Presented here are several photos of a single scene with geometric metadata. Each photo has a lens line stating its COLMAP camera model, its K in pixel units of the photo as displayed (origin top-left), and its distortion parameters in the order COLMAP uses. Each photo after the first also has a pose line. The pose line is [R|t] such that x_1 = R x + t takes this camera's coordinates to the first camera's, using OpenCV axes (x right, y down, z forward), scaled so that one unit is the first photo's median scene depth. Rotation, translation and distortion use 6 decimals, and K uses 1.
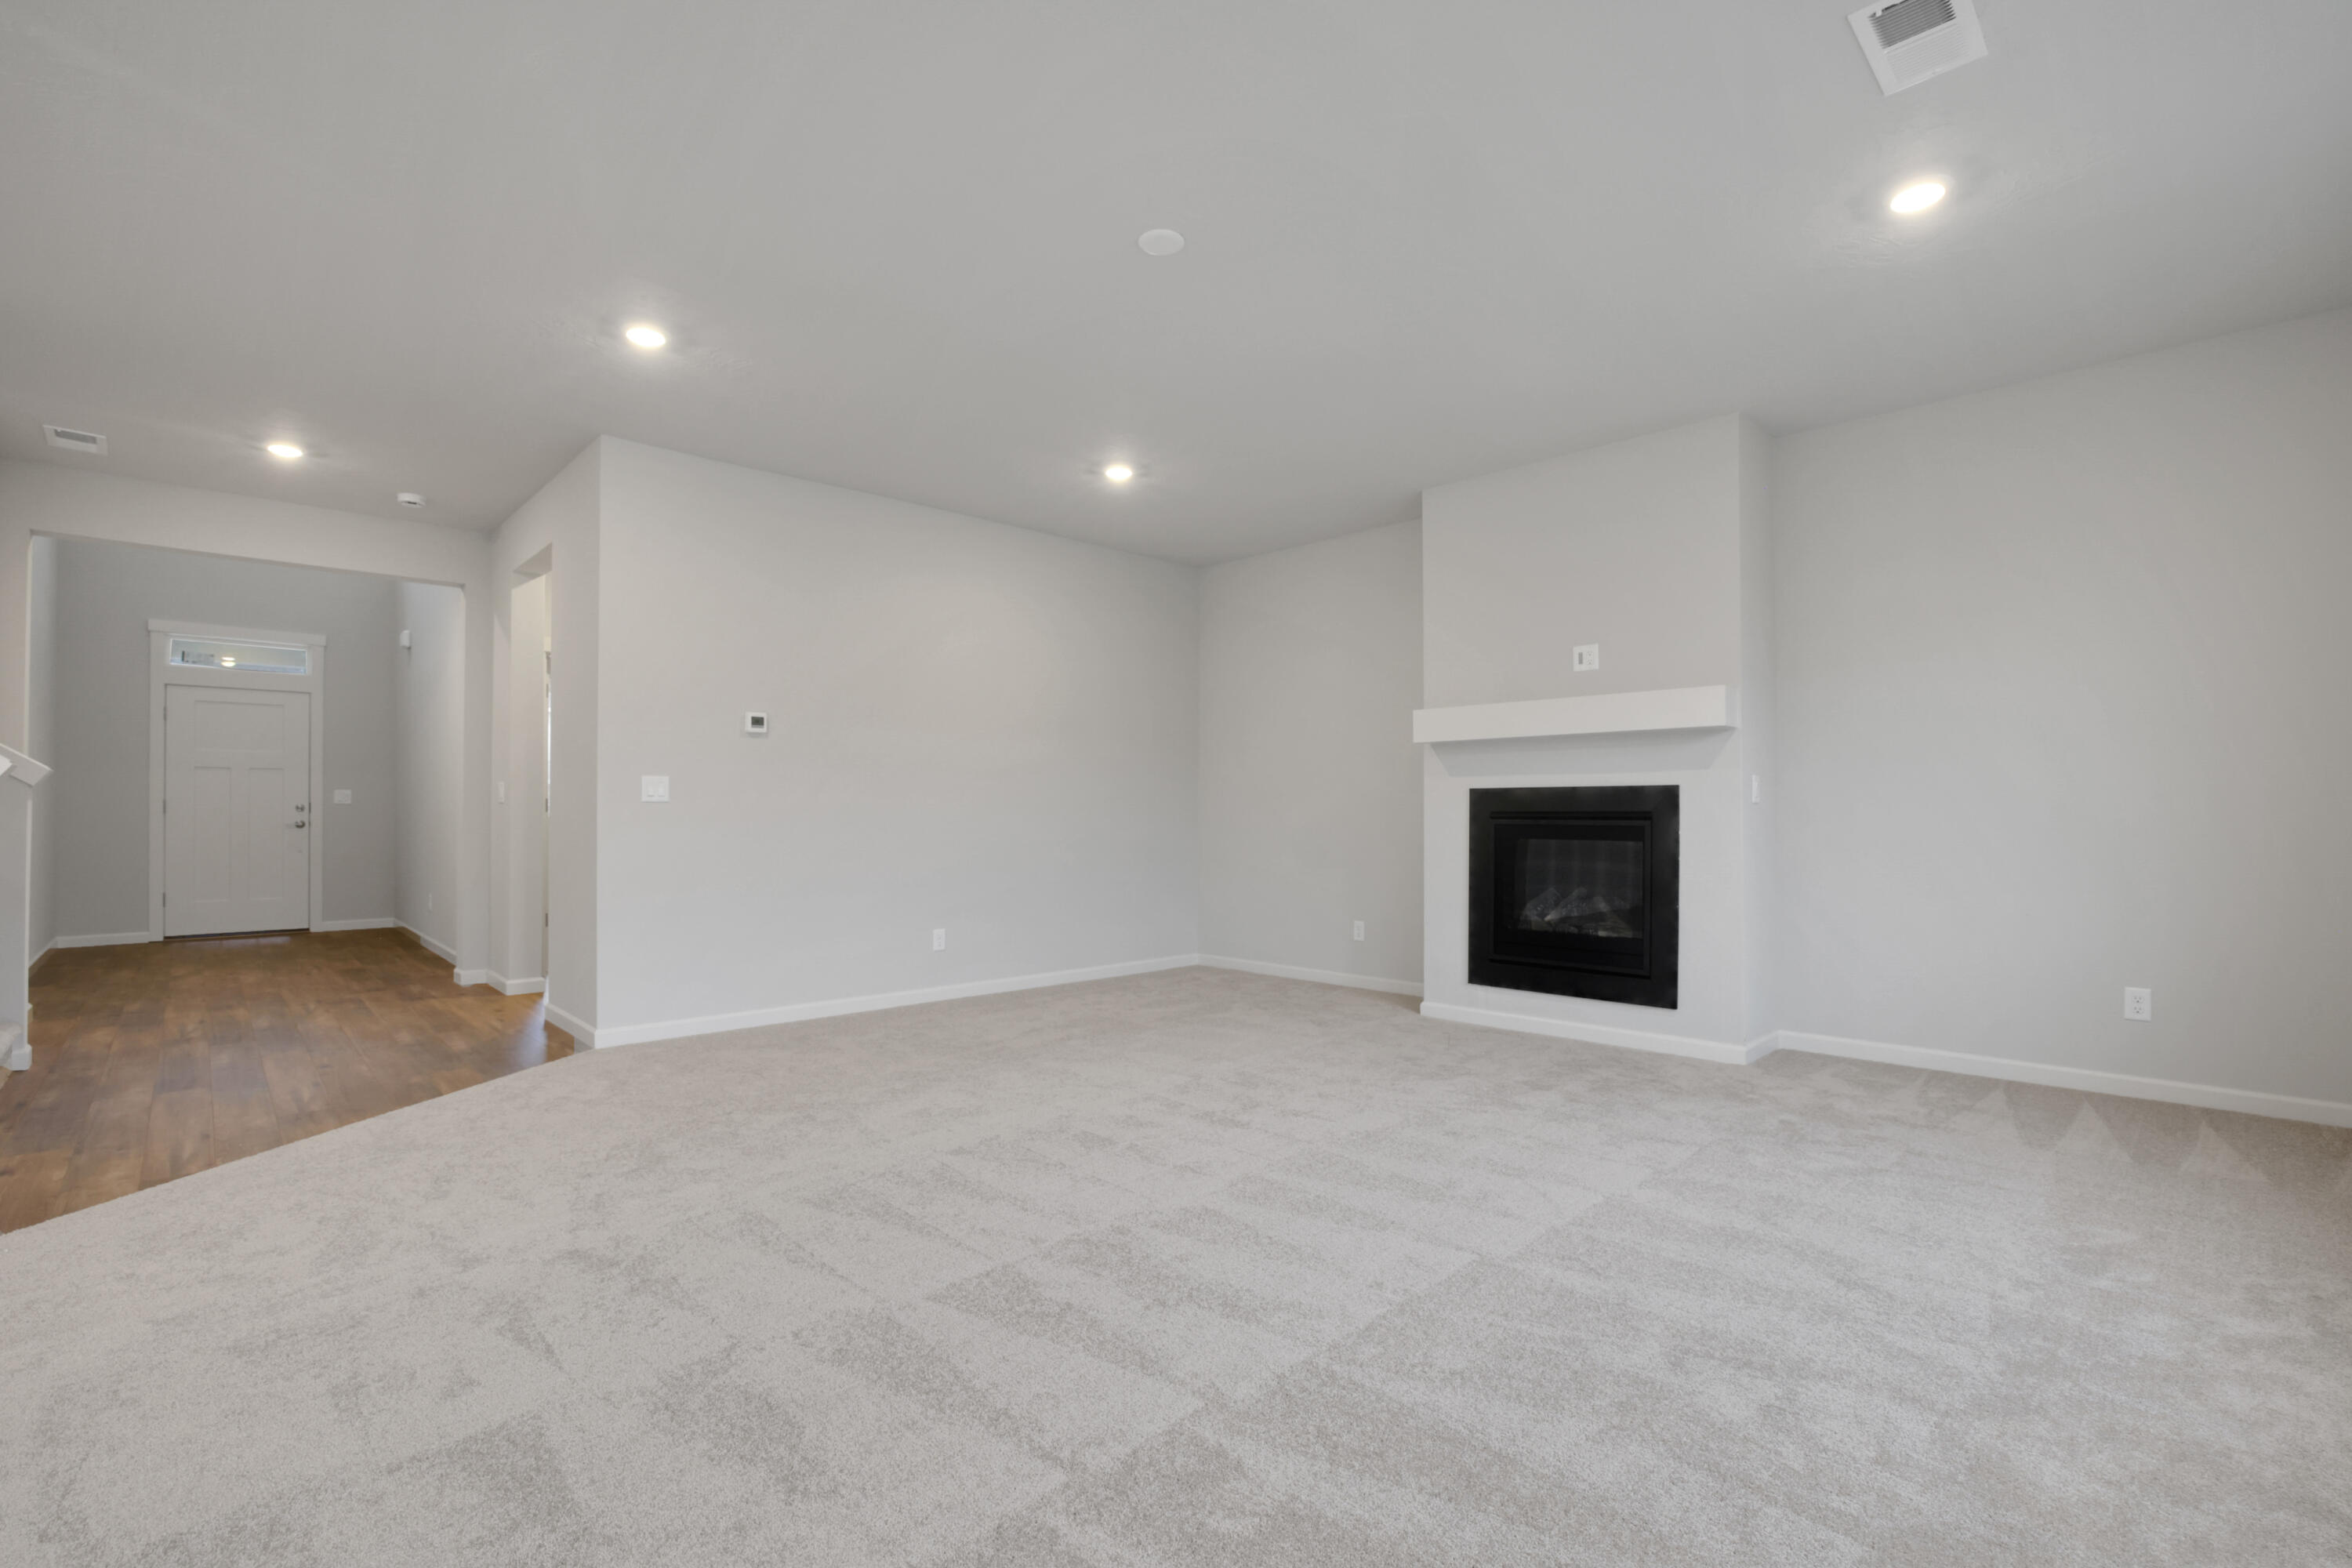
lens RADIAL K [[1026.5, 0, 1184.0], [0, 1026.5, 813.0], [0, 0, 1]] dist [-0.042929, 0.010170]
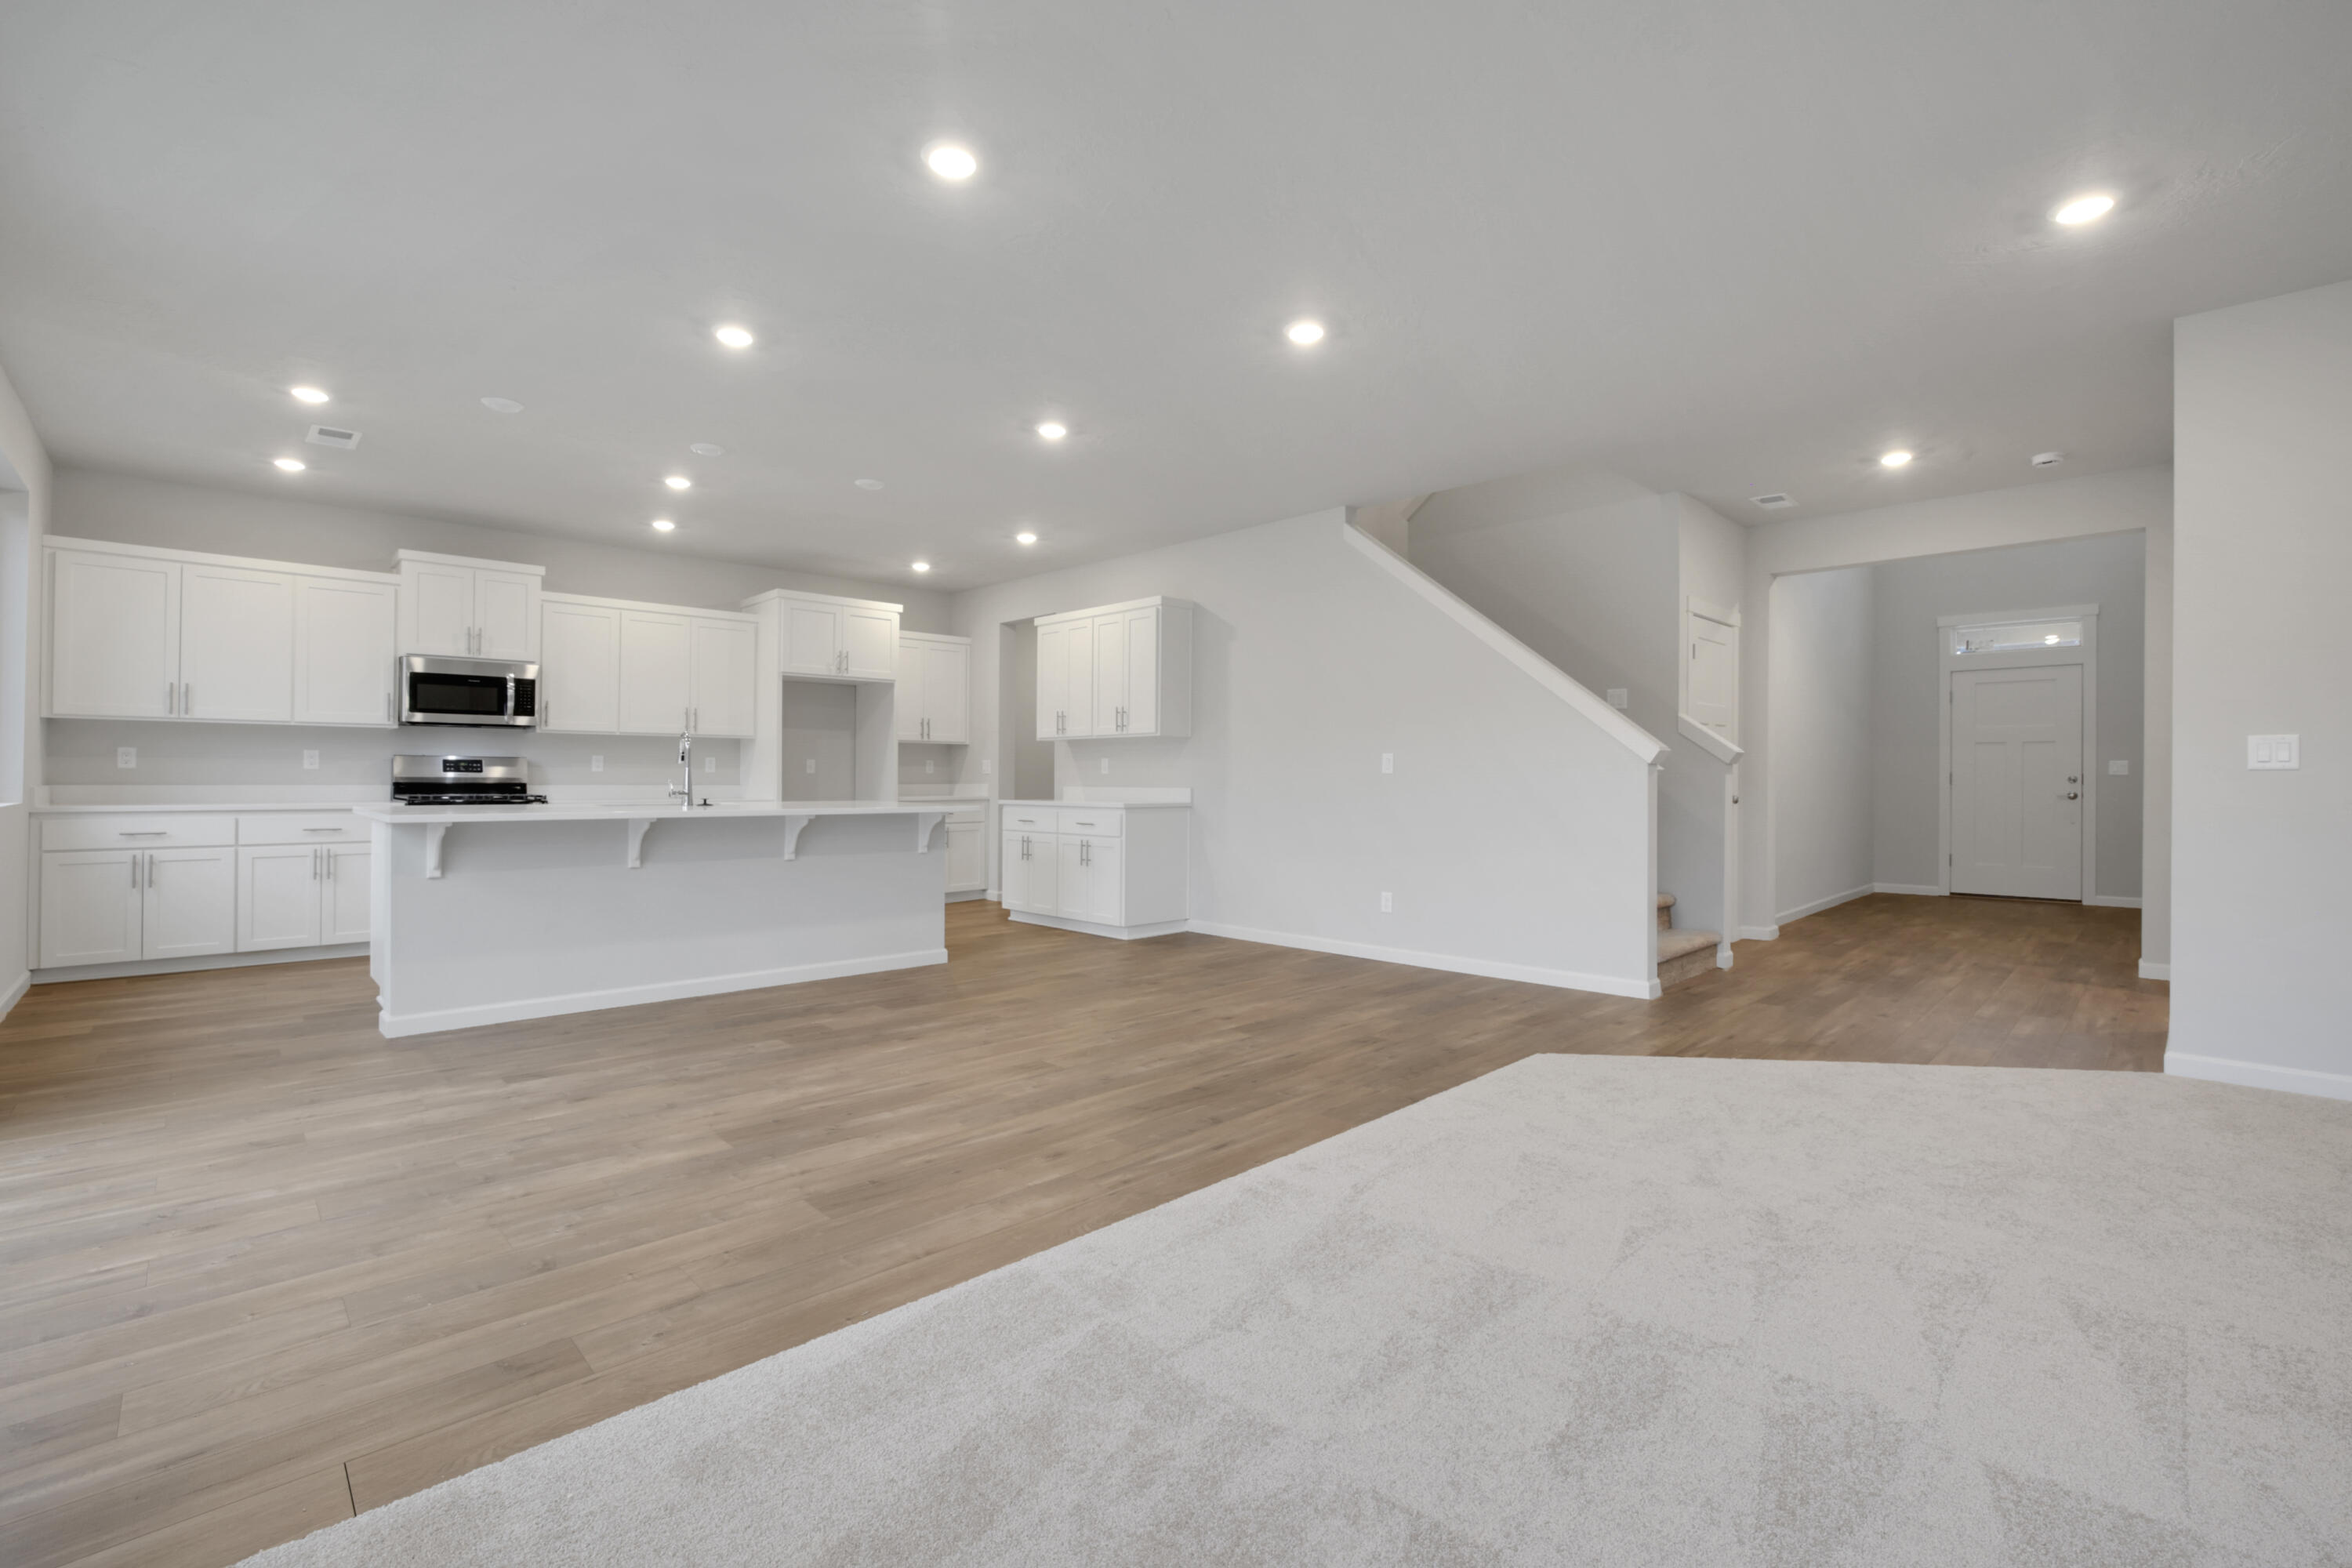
lens RADIAL K [[1026.5, 0, 1198.9], [0, 1026.5, 767.4], [0, 0, 1]] dist [-0.042929, 0.010170]
pose [[0.009220, -0.014049, -0.999859, 0.146239], [-0.003919, 0.999893, -0.014085, 0.000300], [0.999950, 0.004048, 0.009164, 0.144576]]
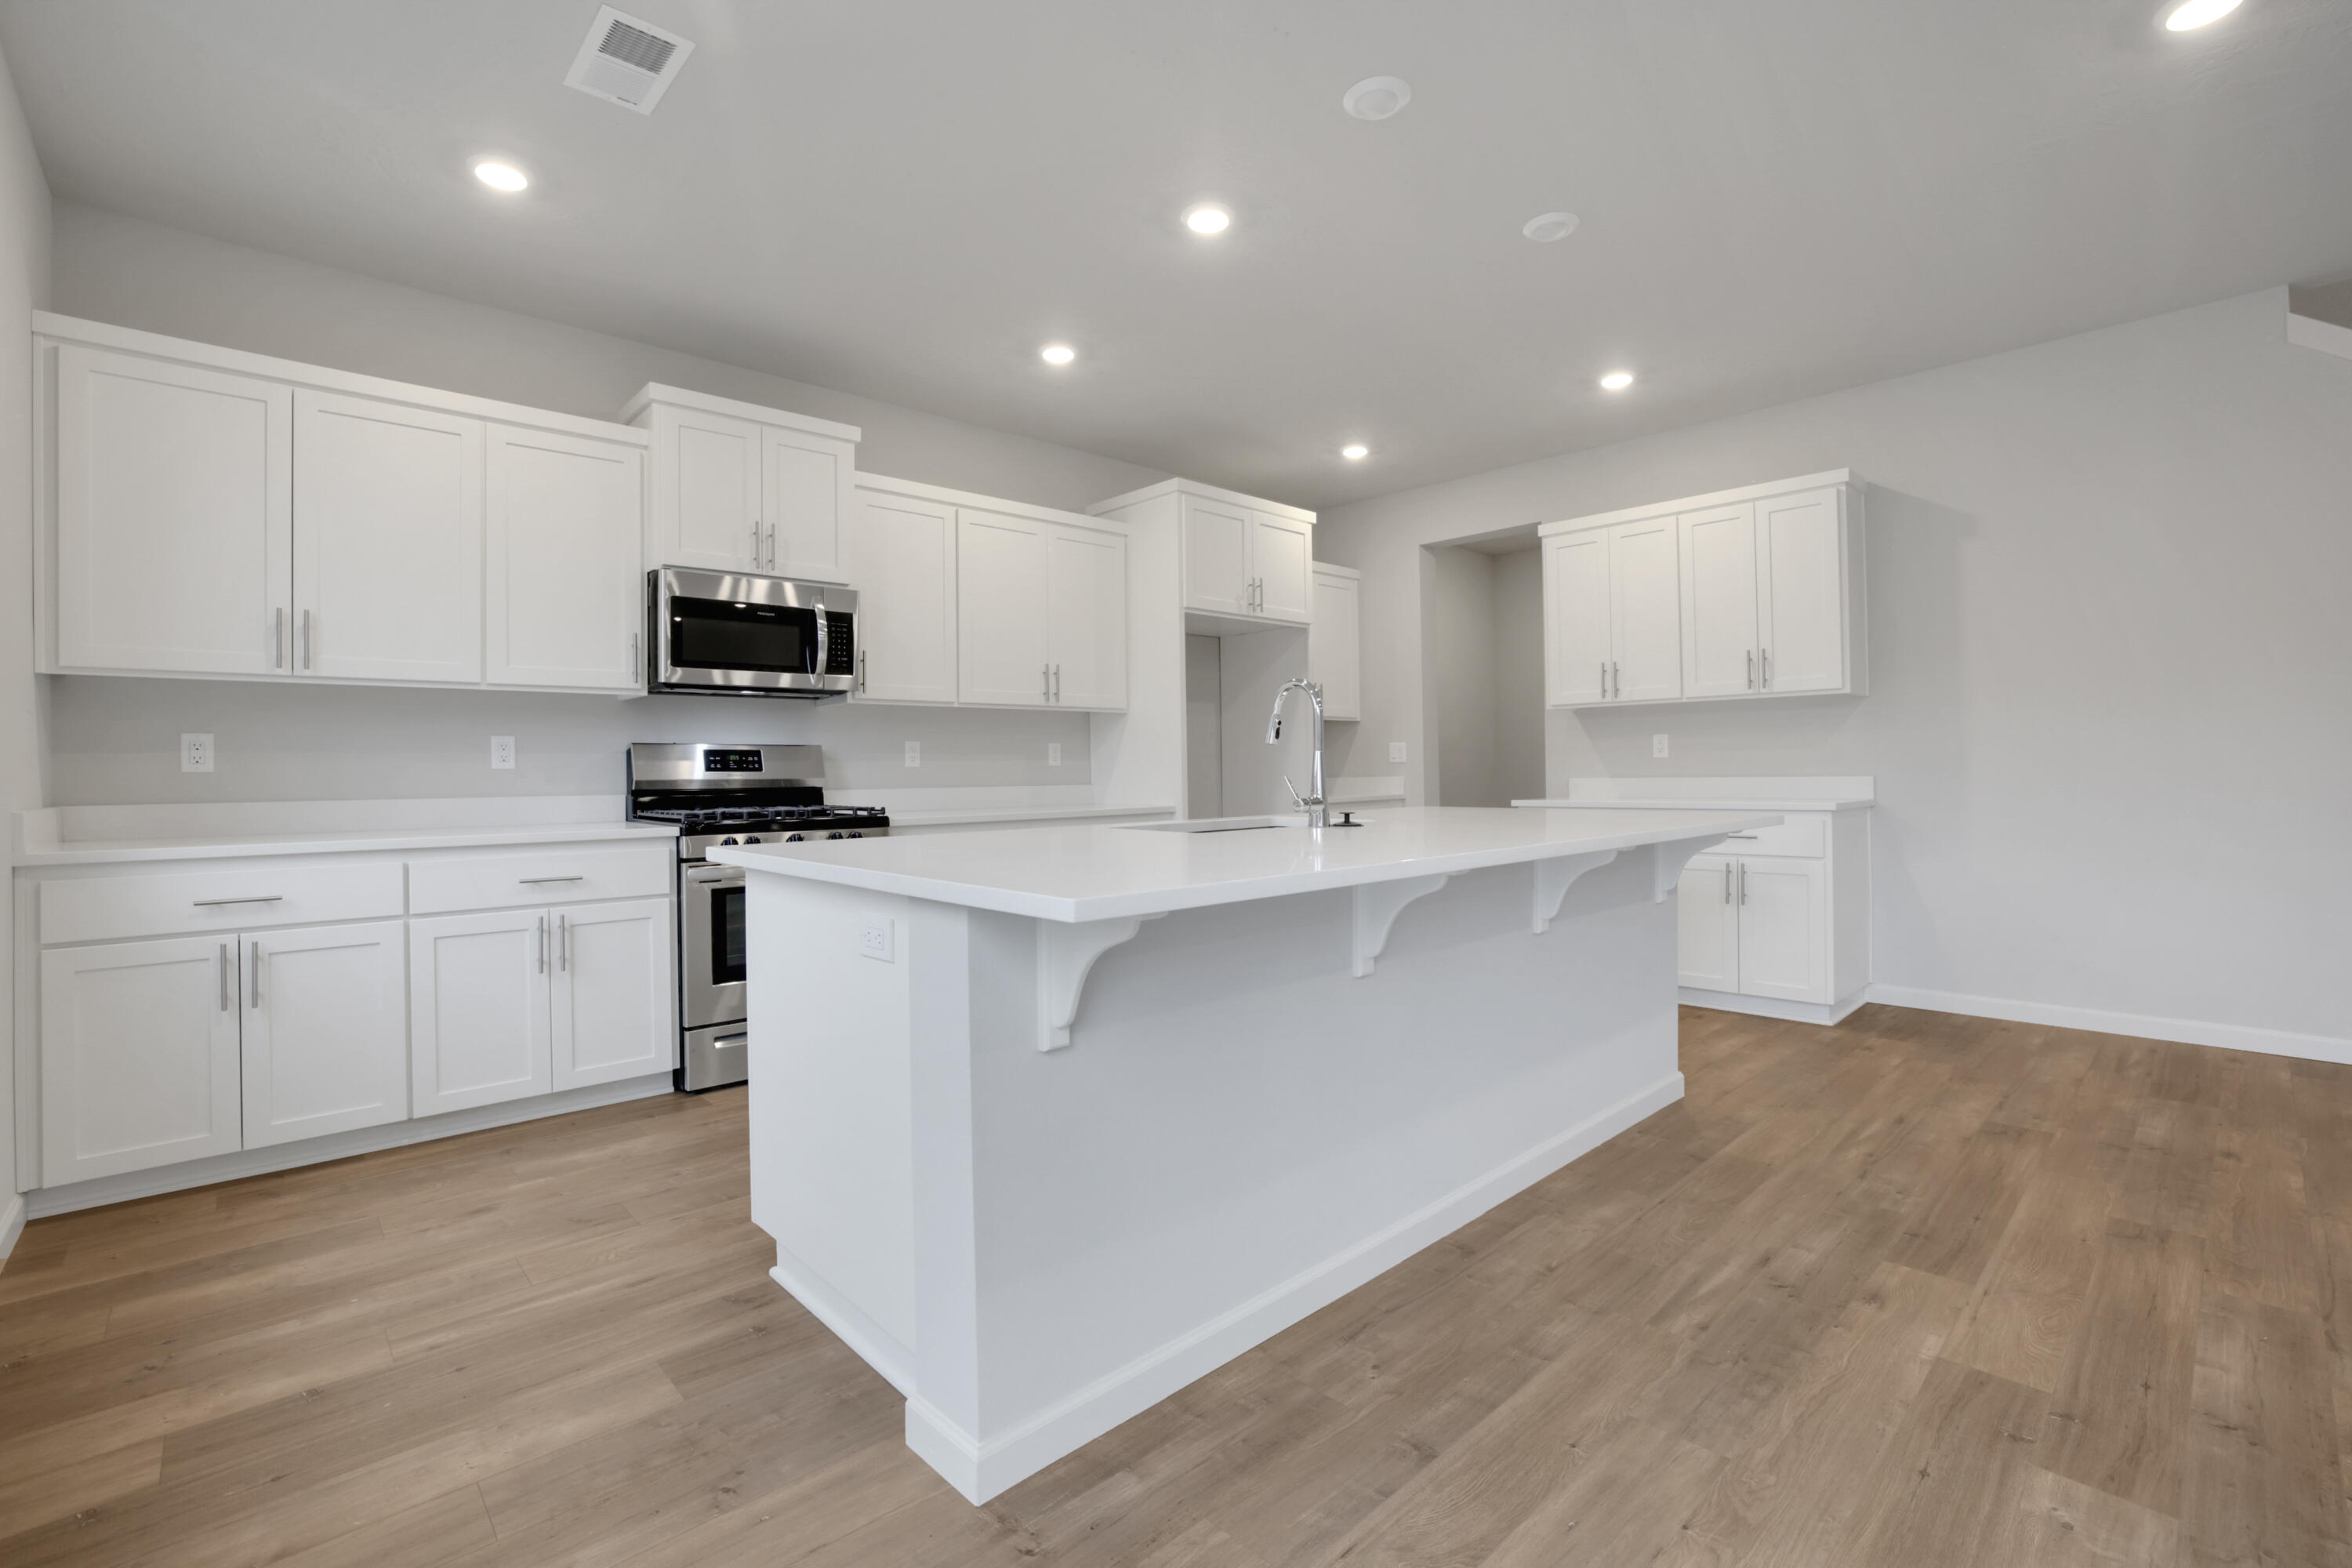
lens RADIAL K [[1026.5, 0, 1178.6], [0, 1026.5, 765.5], [0, 0, 1]] dist [-0.042929, 0.010170]
pose [[-0.020901, -0.008040, -0.999749, -0.267208], [0.012767, 0.999884, -0.008308, -0.000800], [0.999700, -0.012937, -0.020796, -0.311539]]
